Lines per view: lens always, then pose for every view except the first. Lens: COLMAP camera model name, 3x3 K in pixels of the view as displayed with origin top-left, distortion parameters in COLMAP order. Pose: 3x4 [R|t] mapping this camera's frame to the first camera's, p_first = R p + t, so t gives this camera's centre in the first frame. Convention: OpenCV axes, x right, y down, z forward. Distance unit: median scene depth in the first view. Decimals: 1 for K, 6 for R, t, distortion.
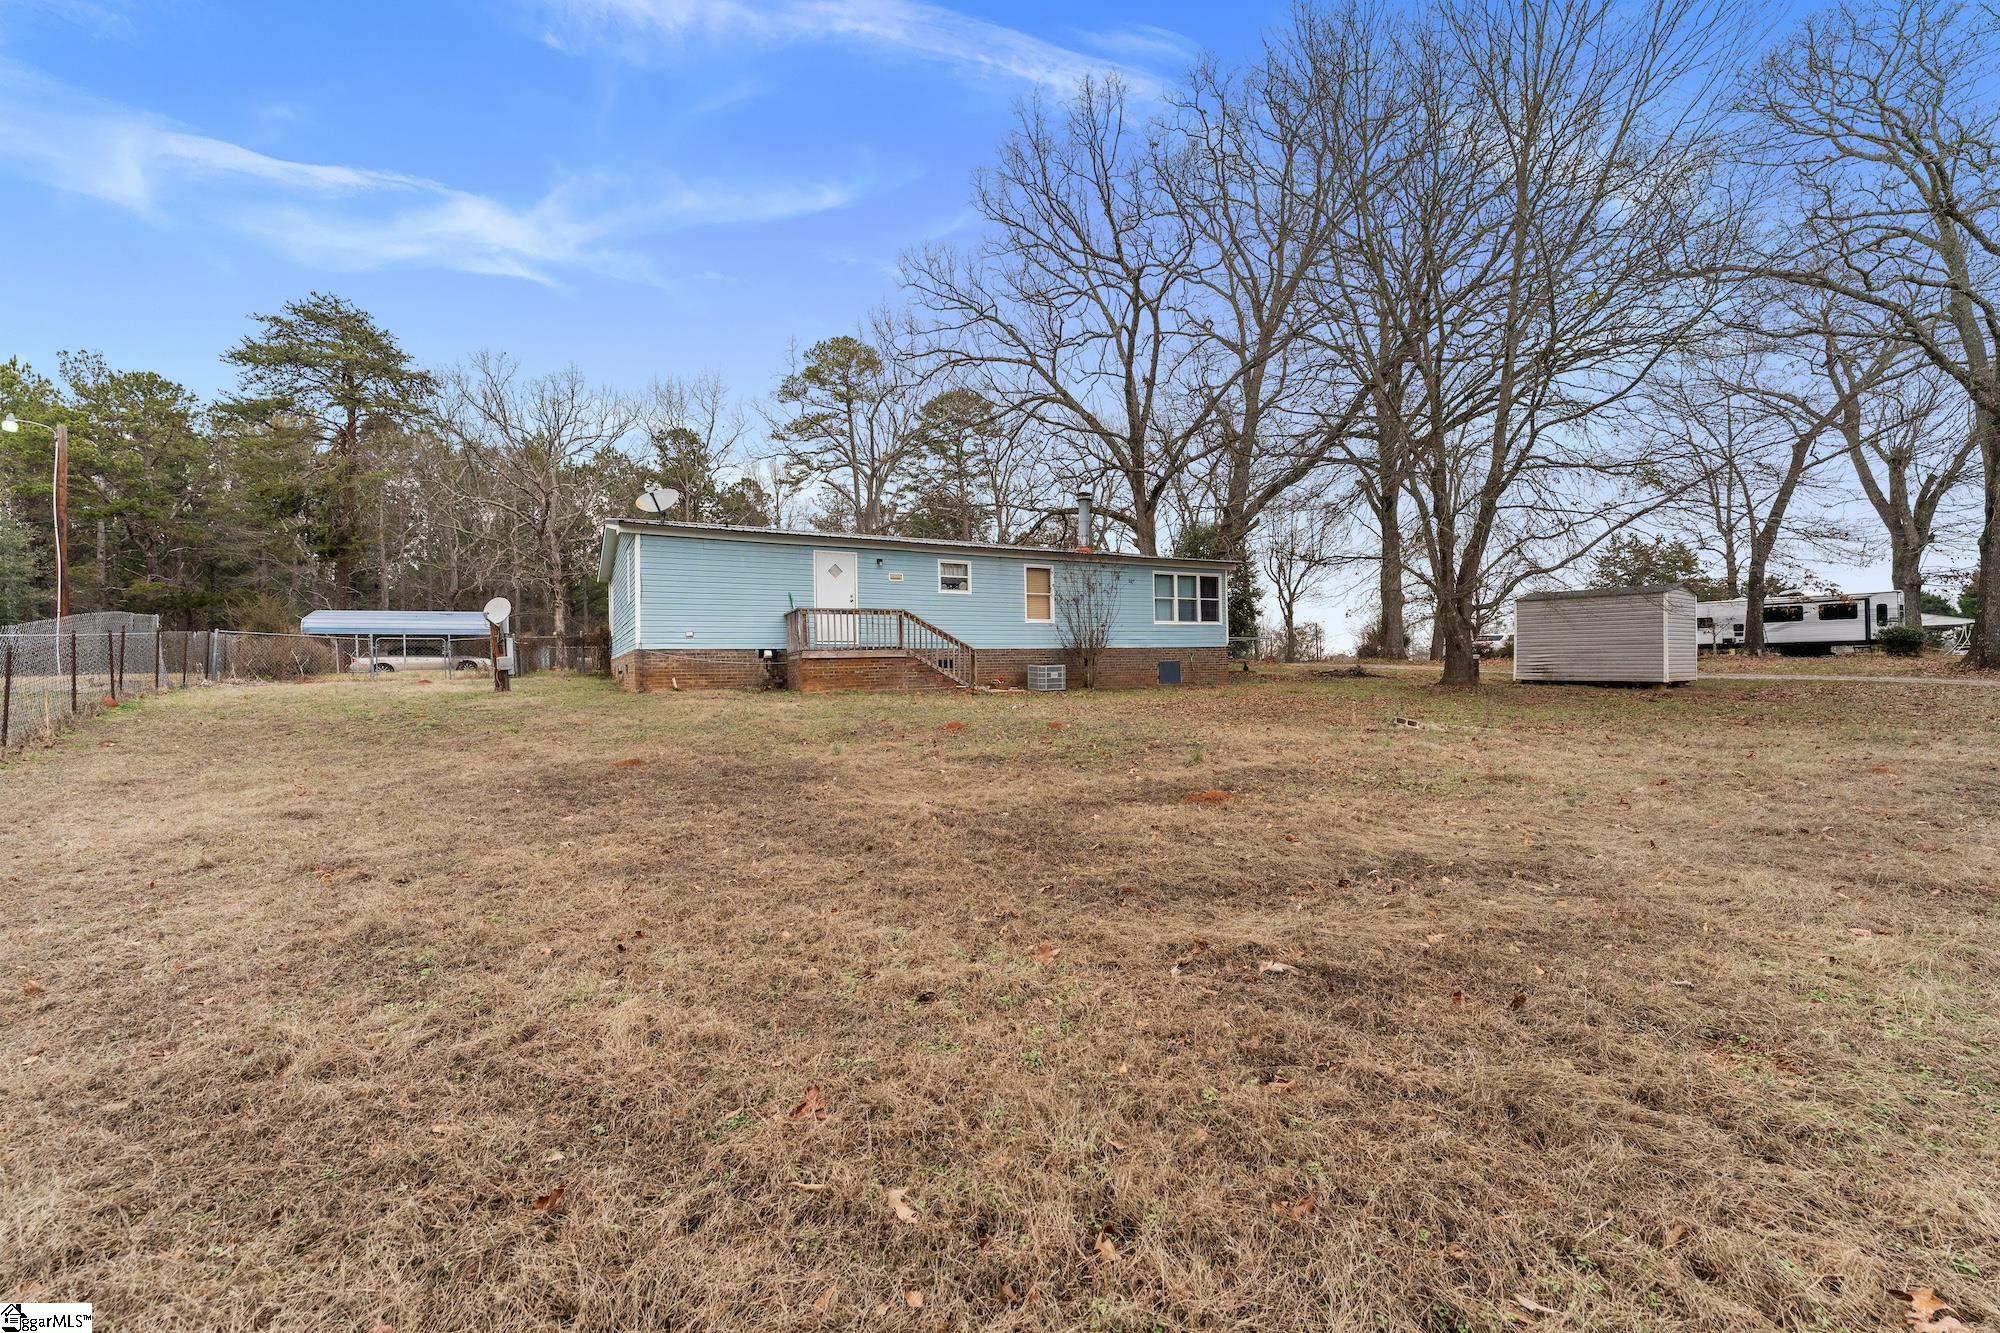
lens RADIAL K [[791.5, 0, 1005.1], [0, 791.5, 668.3], [0, 0, 1]] dist [0.000542, 0.000125]
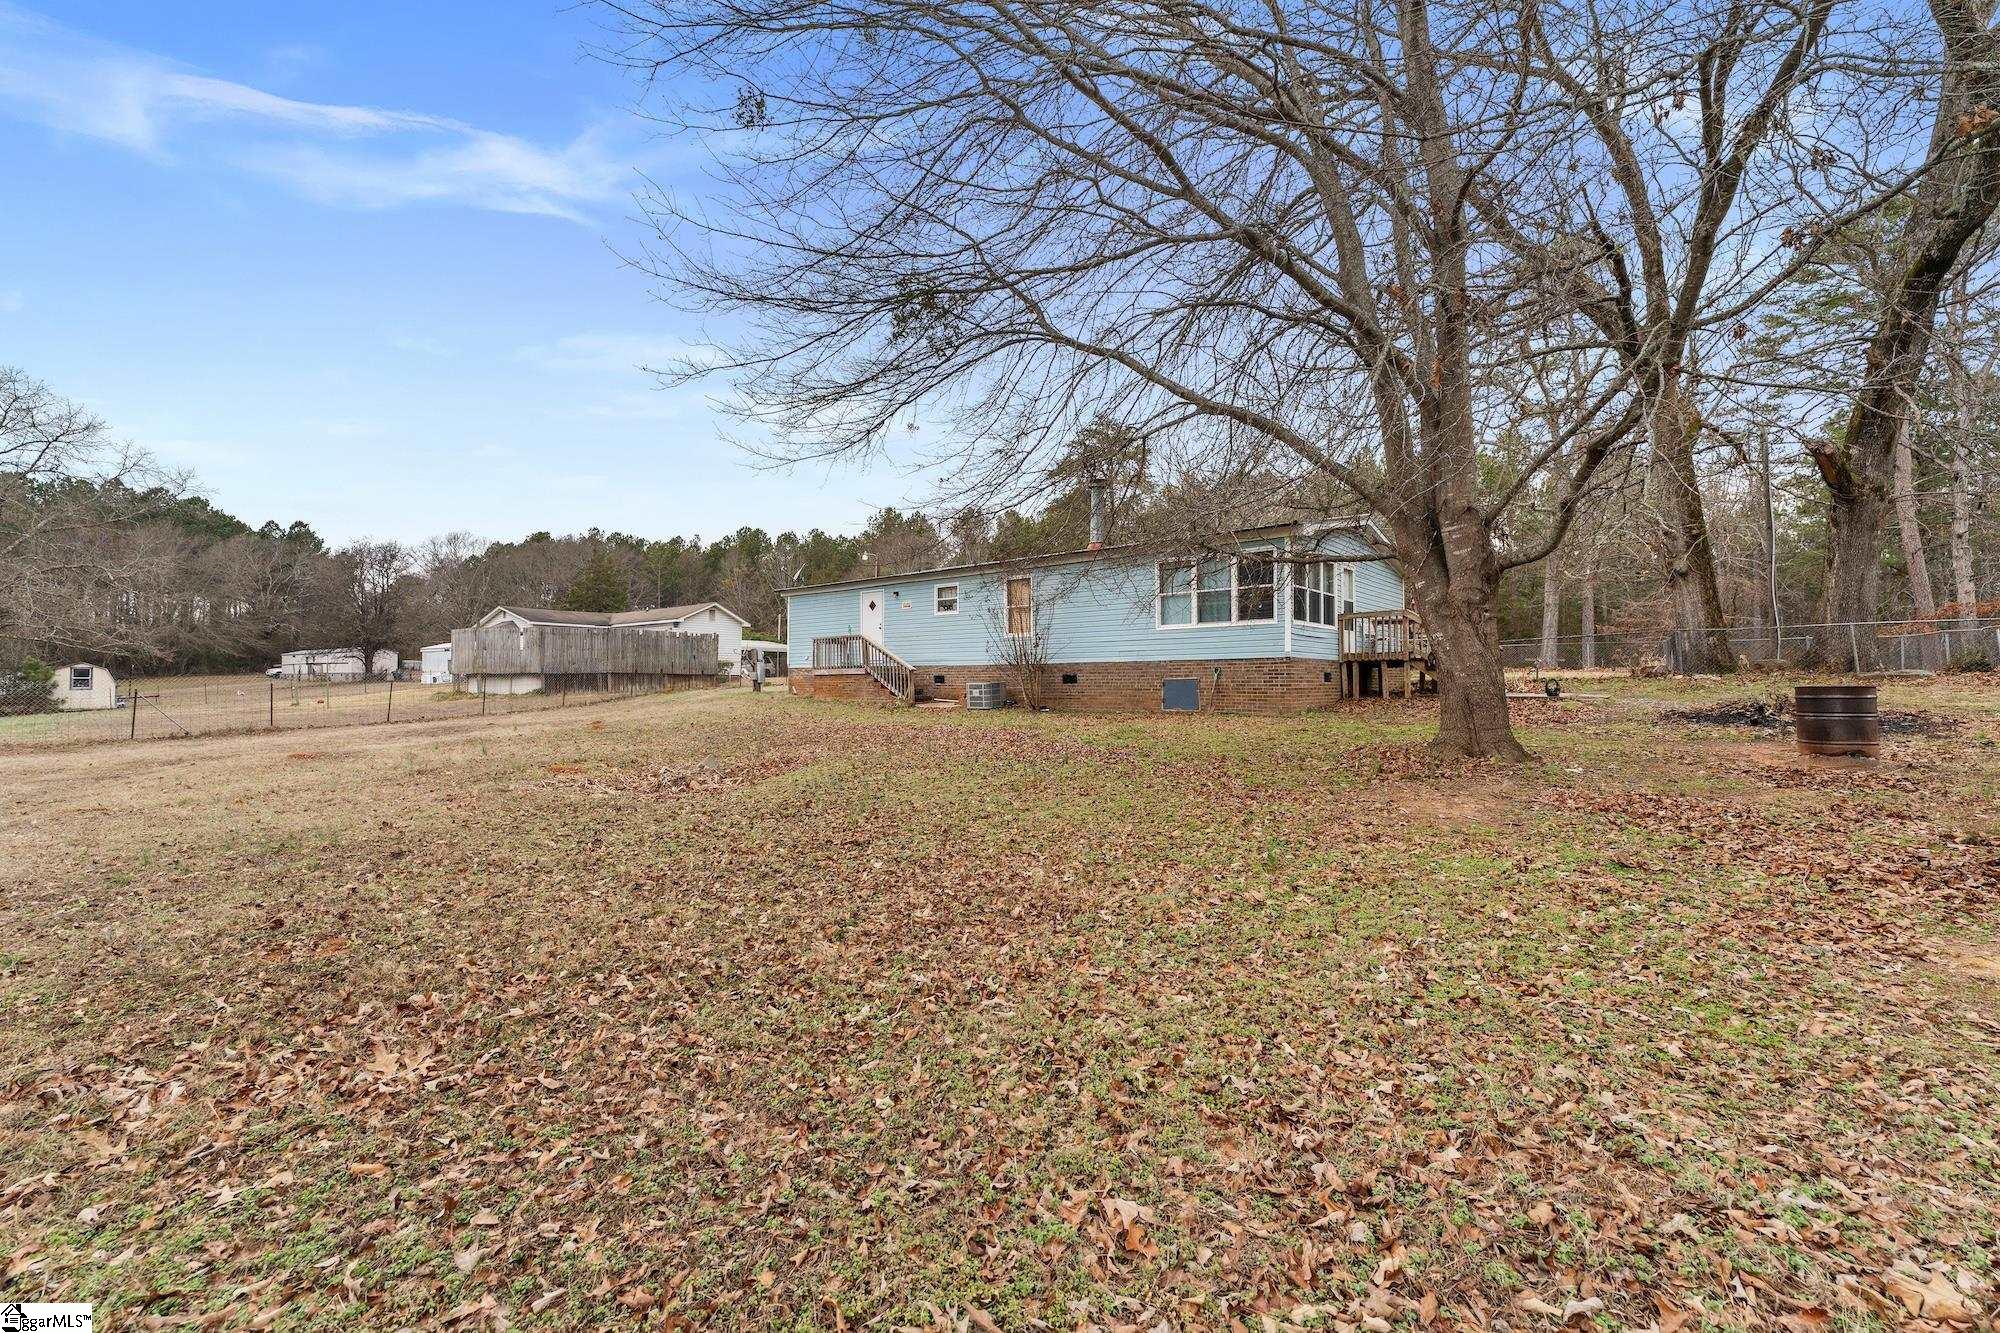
lens RADIAL K [[791.5, 0, 1000.4], [0, 791.5, 663.6], [0, 0, 1]] dist [0.000542, 0.000125]
pose [[0.345538, 0.001613, -0.938403, 0.860095], [-0.000015, 0.999999, 0.001713, -0.025236], [0.938405, -0.000578, 0.345537, 0.609637]]
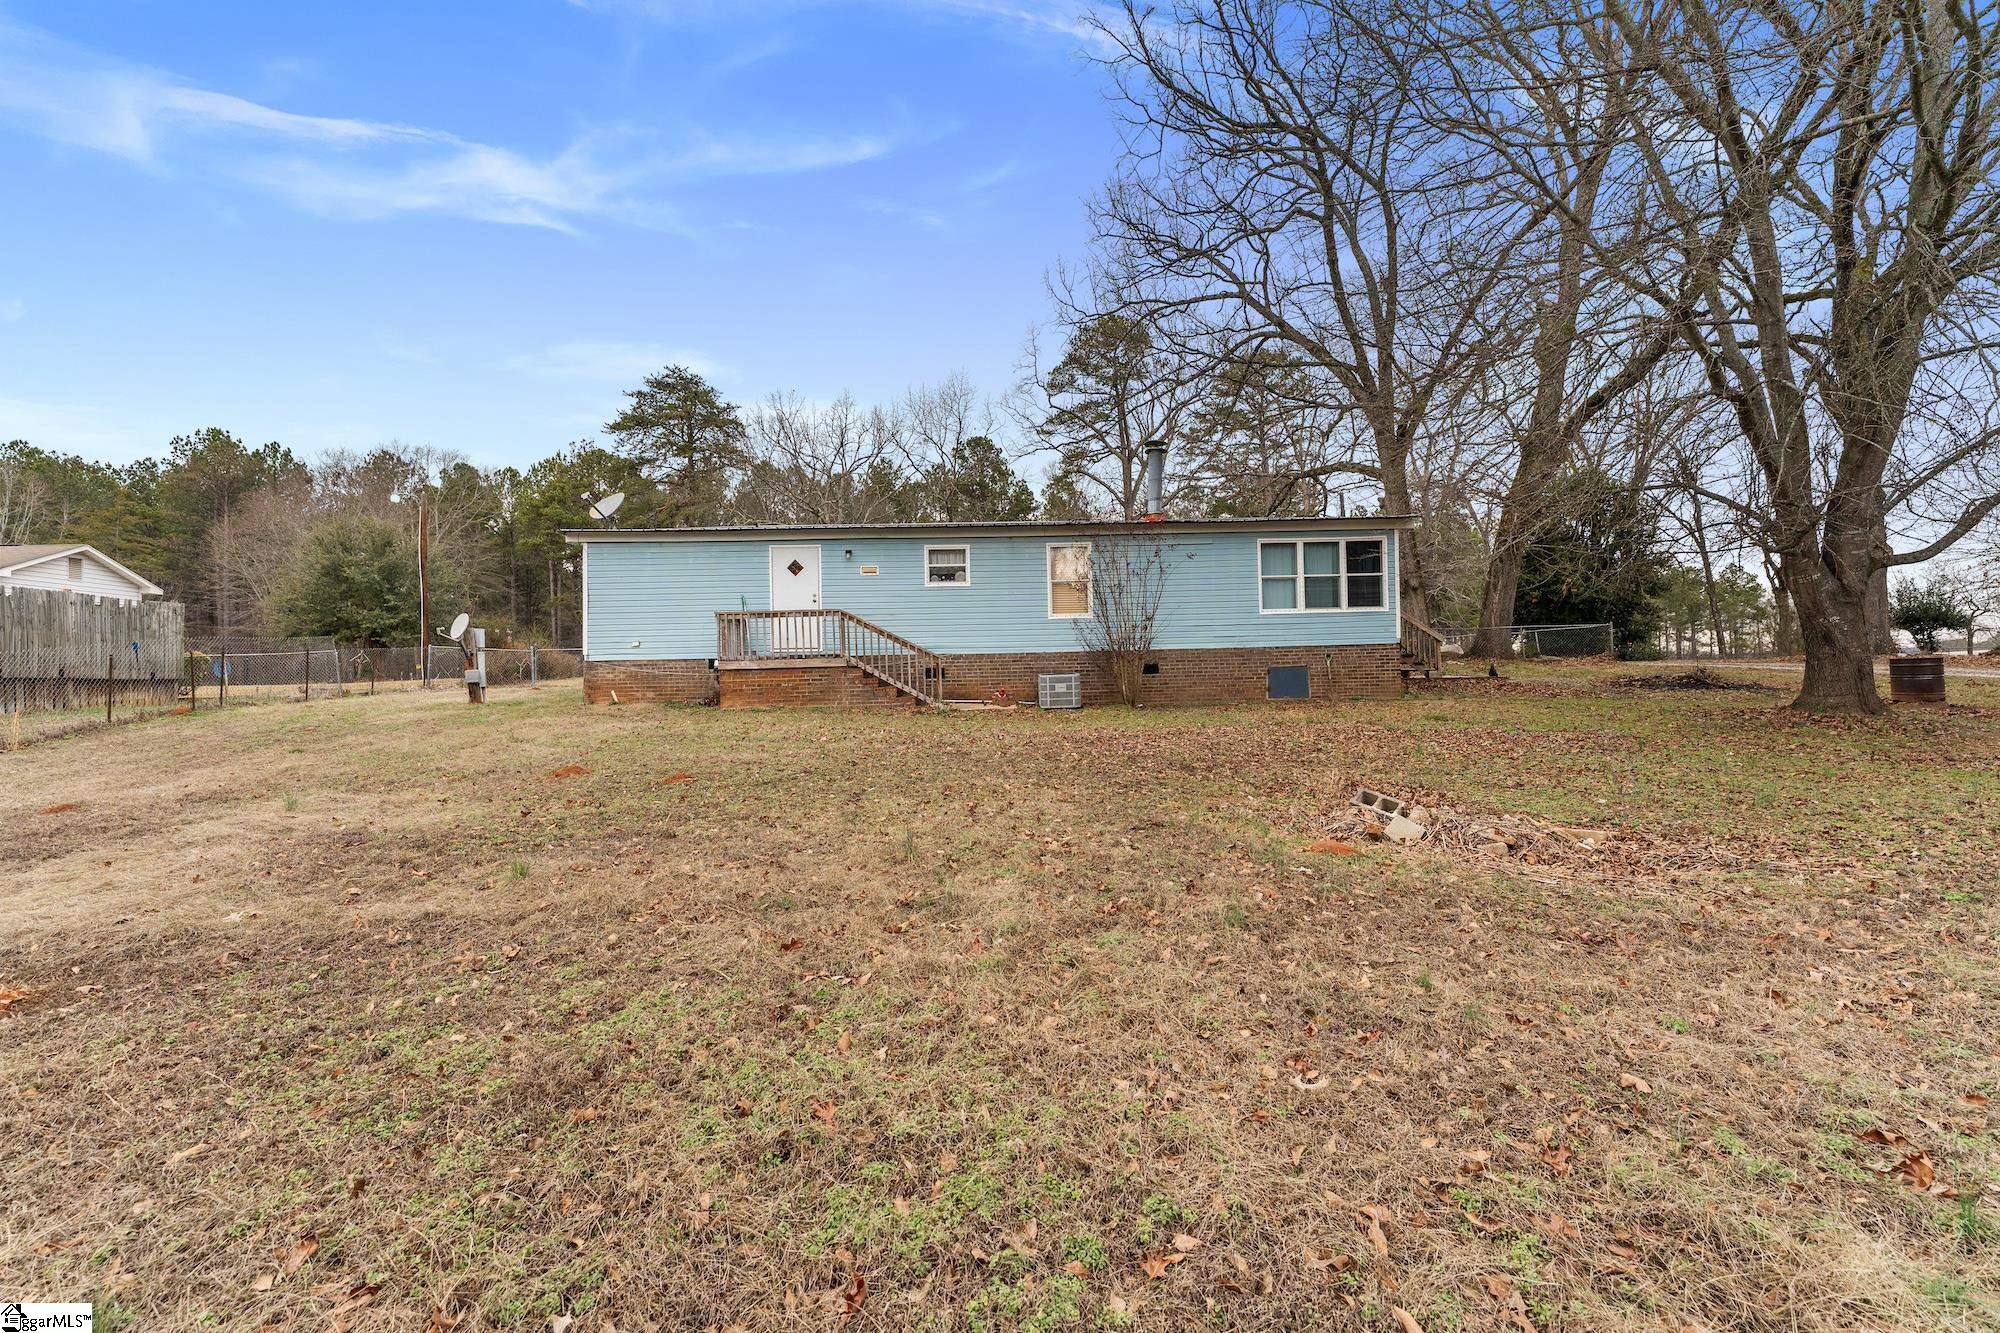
lens RADIAL K [[791.5, 0, 999.7], [0, 791.5, 664.4], [0, 0, 1]] dist [0.000542, 0.000125]
pose [[0.885021, -0.003468, -0.465539, 0.317138], [0.005013, 0.999985, 0.002080, -0.013754], [0.465525, -0.004174, 0.885025, 0.269963]]
